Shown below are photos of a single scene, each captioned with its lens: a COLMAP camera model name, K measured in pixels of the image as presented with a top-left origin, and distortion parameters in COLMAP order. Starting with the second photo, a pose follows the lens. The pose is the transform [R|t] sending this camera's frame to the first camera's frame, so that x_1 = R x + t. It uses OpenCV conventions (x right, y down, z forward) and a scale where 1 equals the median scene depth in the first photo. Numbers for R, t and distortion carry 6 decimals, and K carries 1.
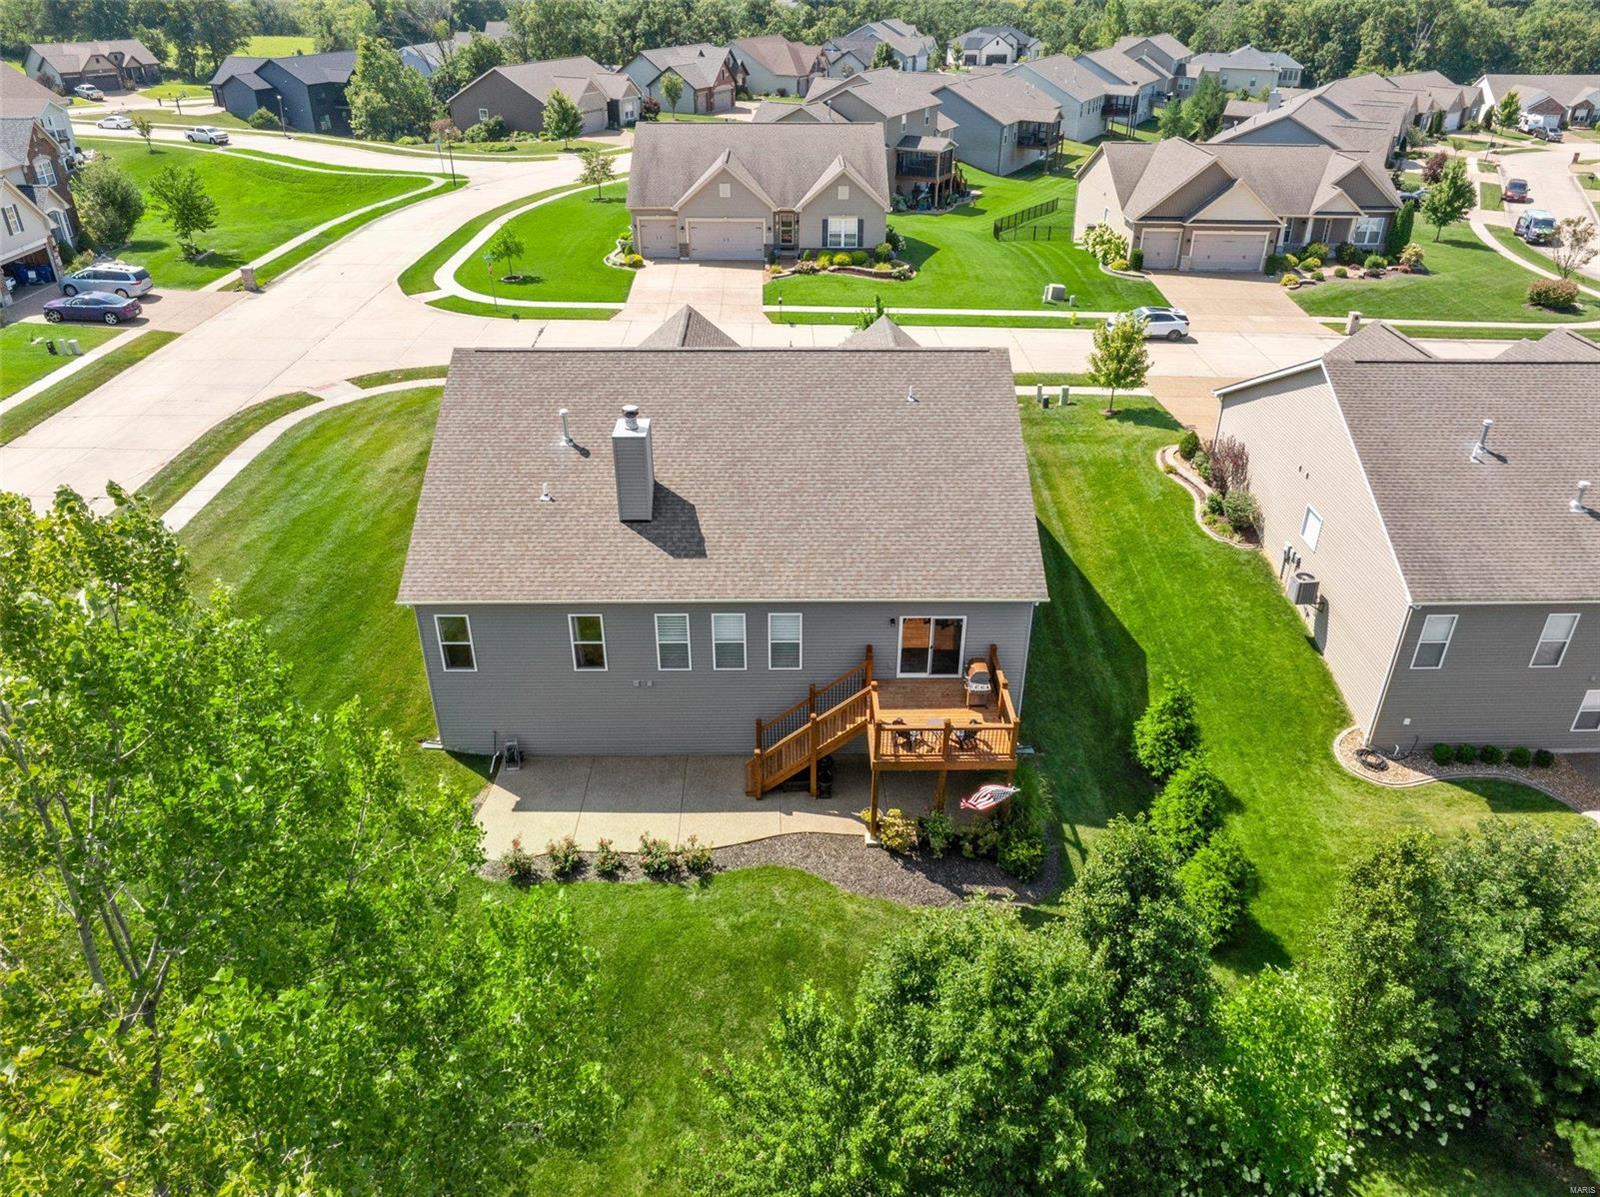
lens RADIAL K [[1119.6, 0, 804.1], [0, 1119.6, 588.0], [0, 0, 1]] dist [-0.051967, 0.021194]
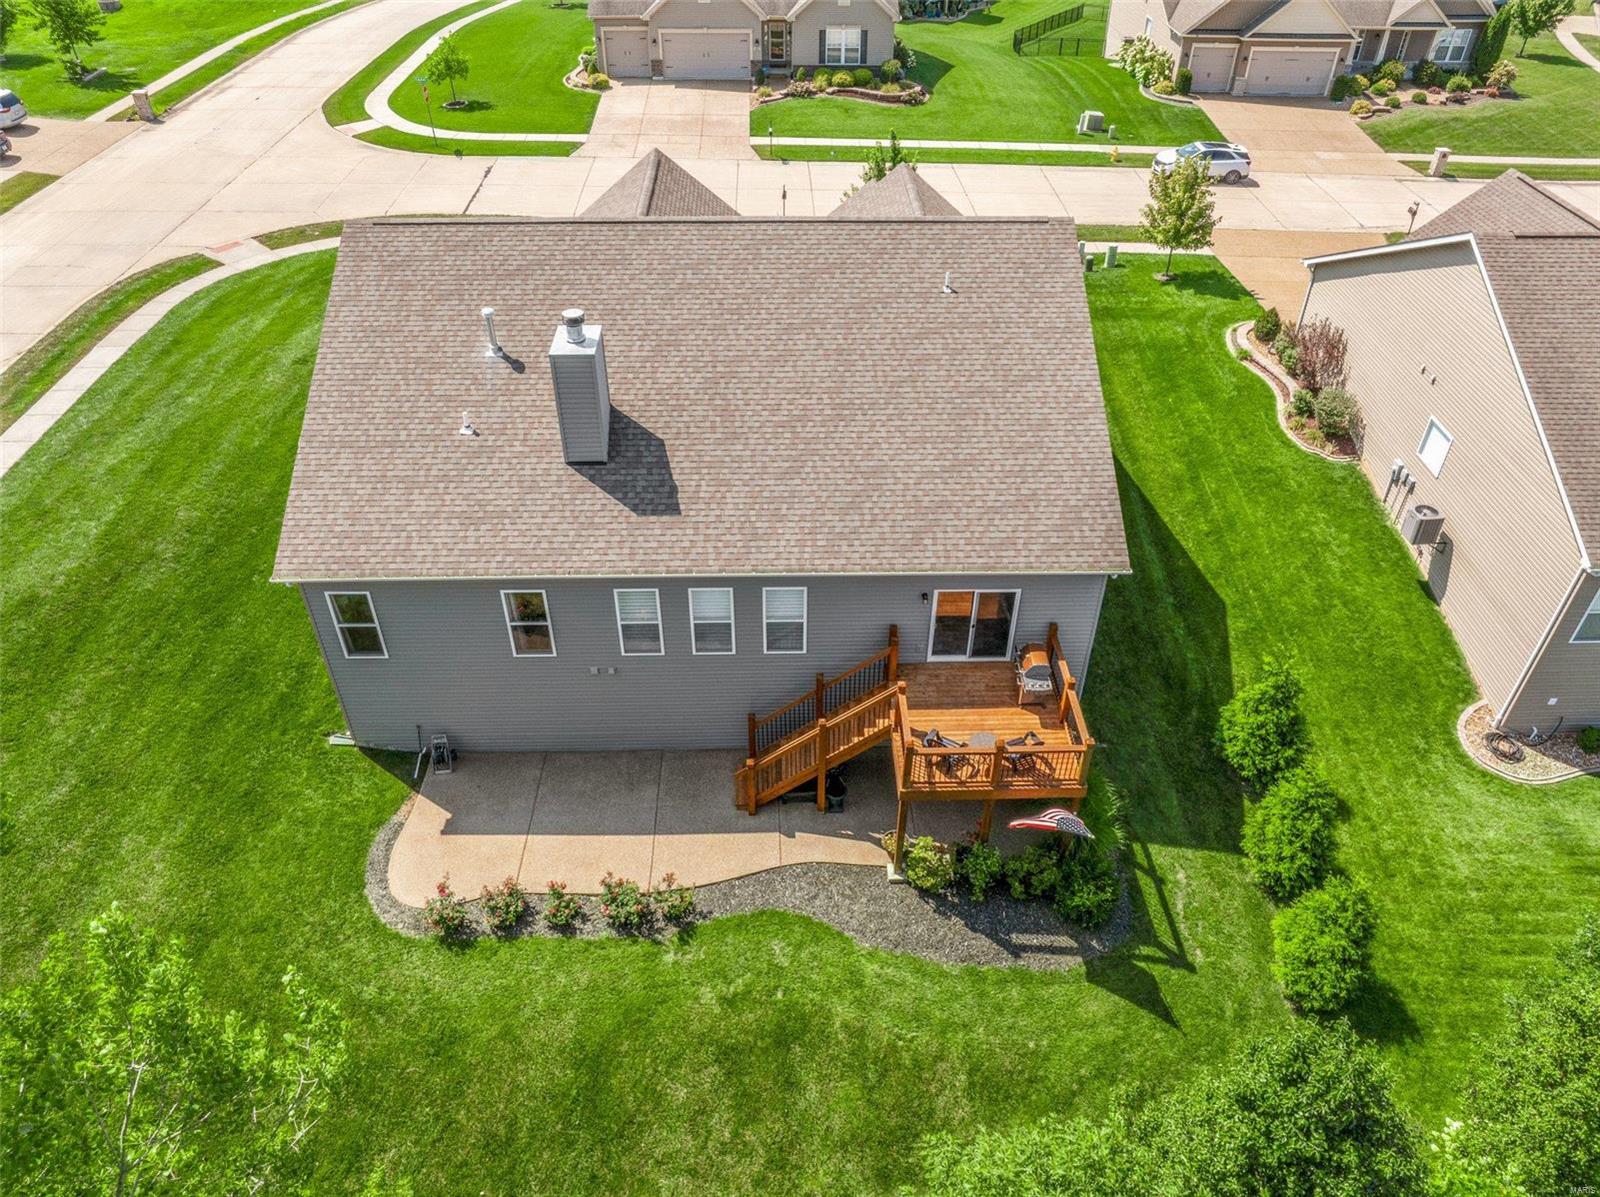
lens RADIAL K [[1121.1, 0, 805.0], [0, 1121.1, 586.0], [0, 0, 1]] dist [-0.056469, 0.025561]
pose [[0.999946, -0.003722, 0.009736, -0.008848], [0.002216, 0.988634, 0.150326, -0.078400], [-0.010185, -0.150296, 0.988589, 0.204426]]
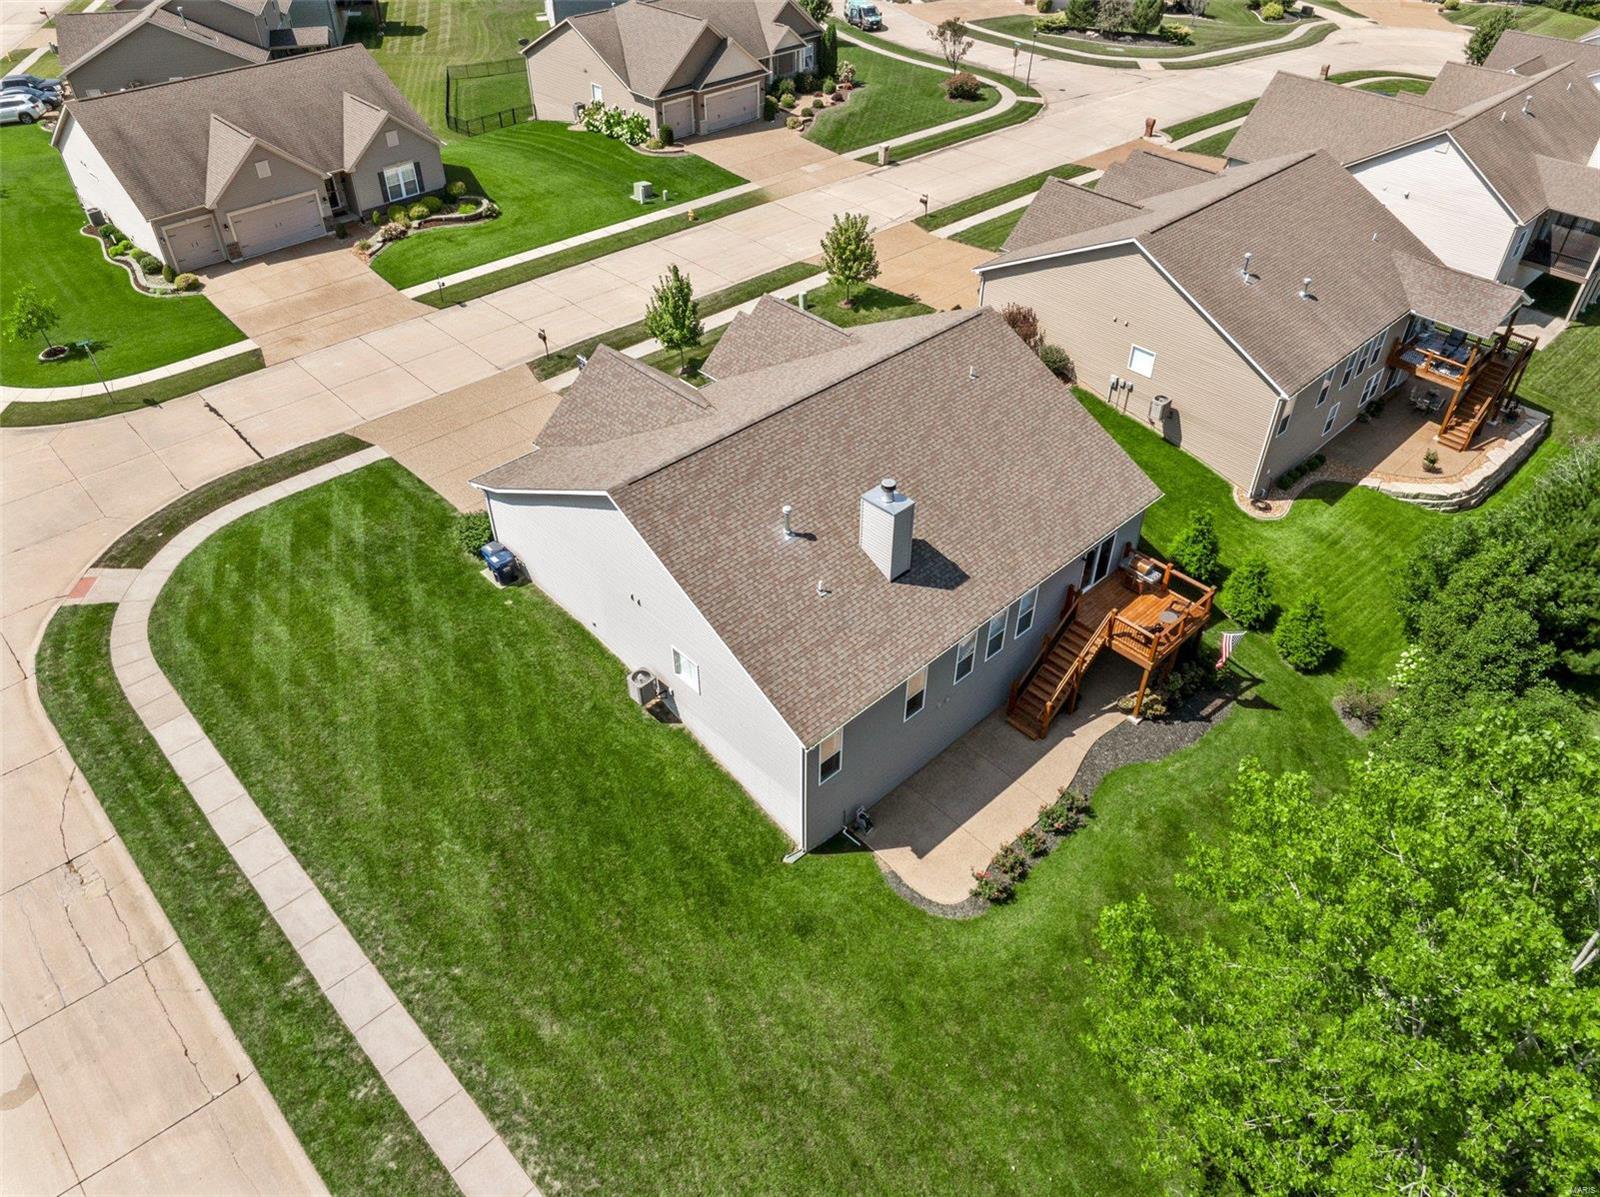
lens RADIAL K [[1121.1, 0, 805.0], [0, 1121.1, 586.0], [0, 0, 1]] dist [-0.056469, 0.025561]
pose [[0.734893, -0.435962, 0.519489, -0.680666], [0.337831, 0.899528, 0.276984, -0.330945], [-0.588050, -0.028054, 0.808338, 0.150309]]
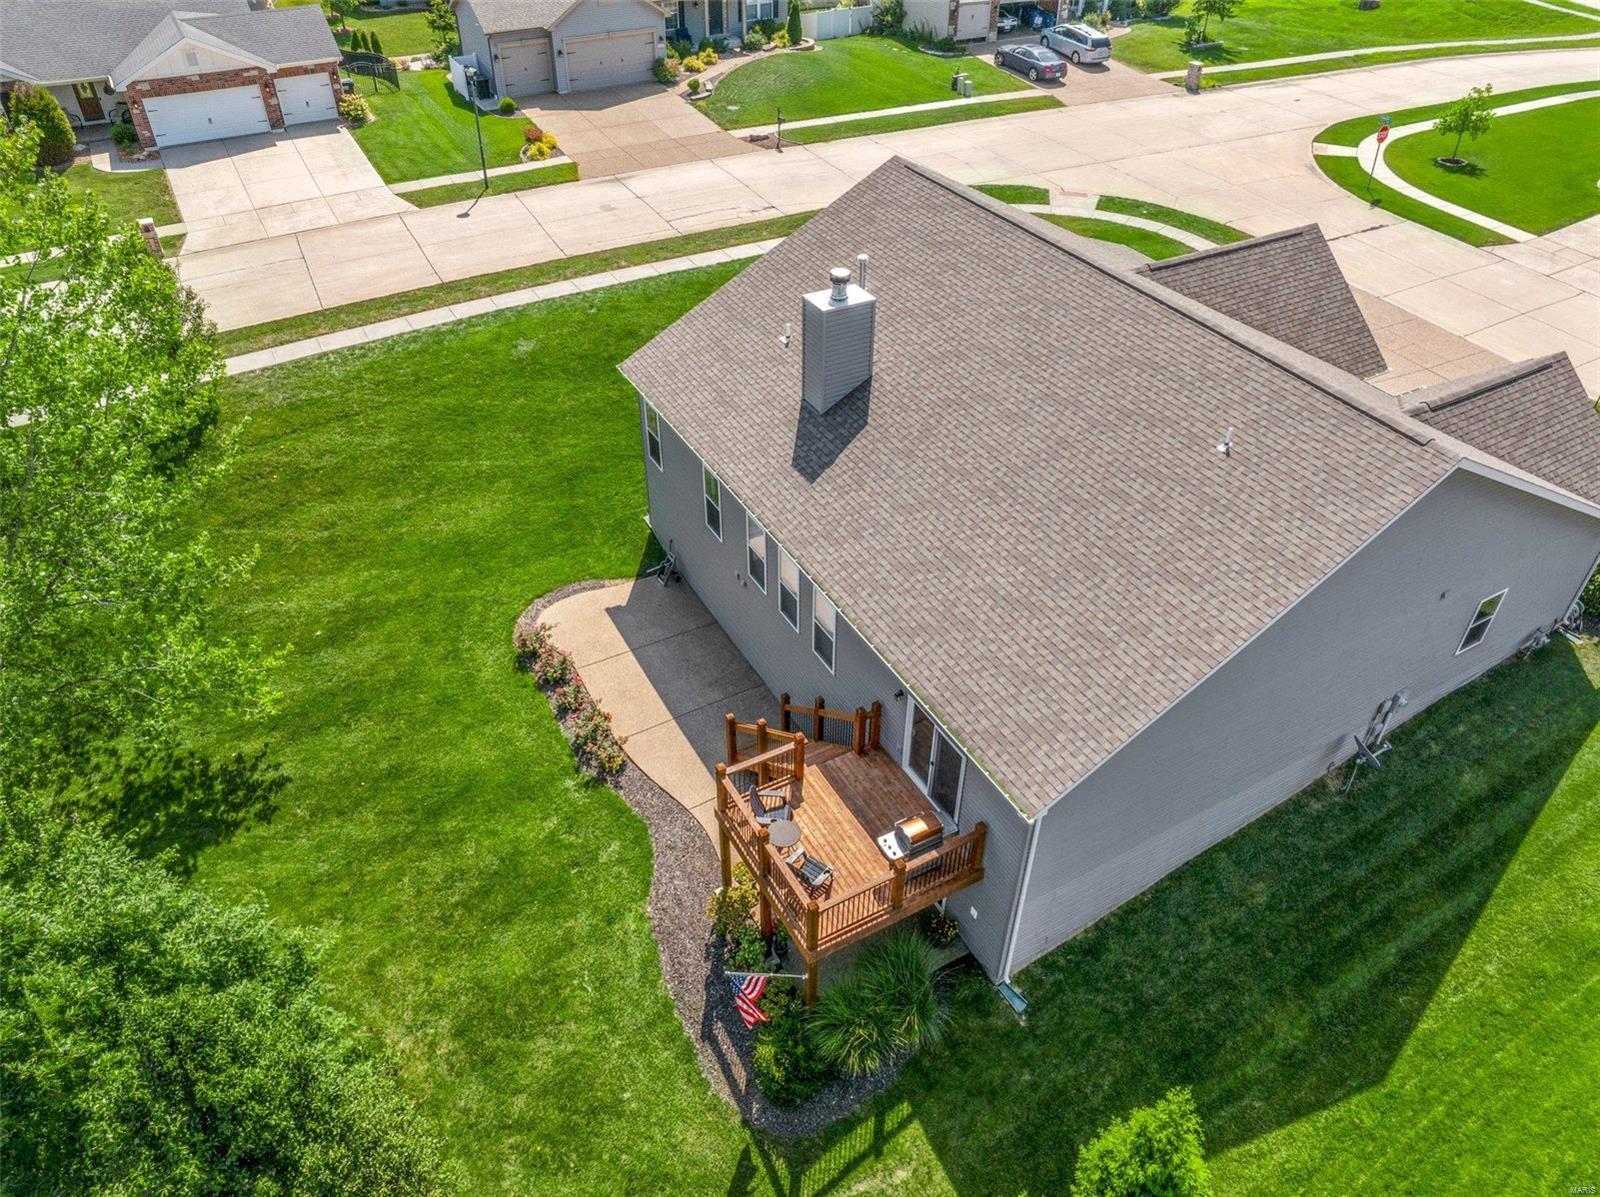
lens RADIAL K [[1121.1, 0, 805.0], [0, 1121.1, 586.0], [0, 0, 1]] dist [-0.056469, 0.025561]
pose [[0.473441, 0.547186, -0.690247, 0.416090], [-0.442740, 0.825282, 0.350558, -0.203915], [0.761468, 0.139631, 0.632984, 0.428914]]
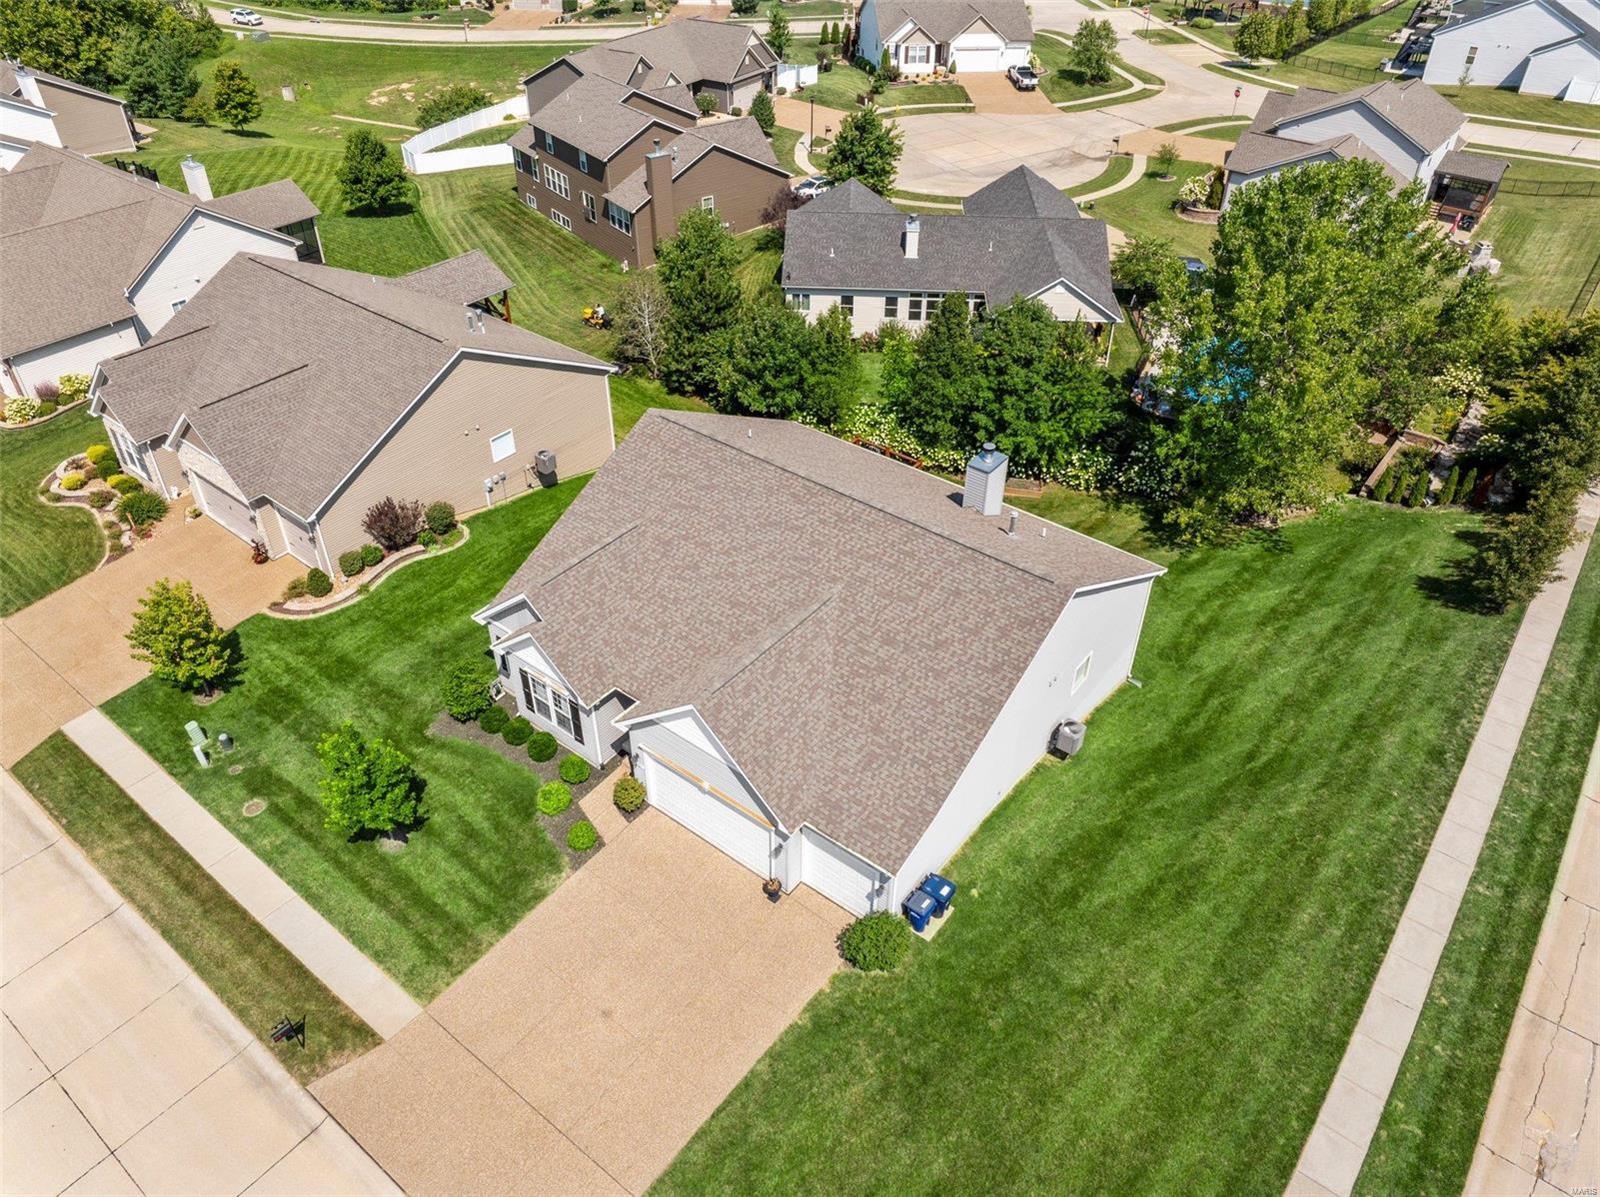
lens RADIAL K [[1121.1, 0, 805.0], [0, 1121.1, 586.0], [0, 0, 1]] dist [-0.056469, 0.025561]
pose [[-0.776431, -0.391862, 0.493557, -0.577540], [0.303873, 0.453322, 0.837950, -1.033056], [-0.552101, 0.800589, -0.232897, 1.294569]]
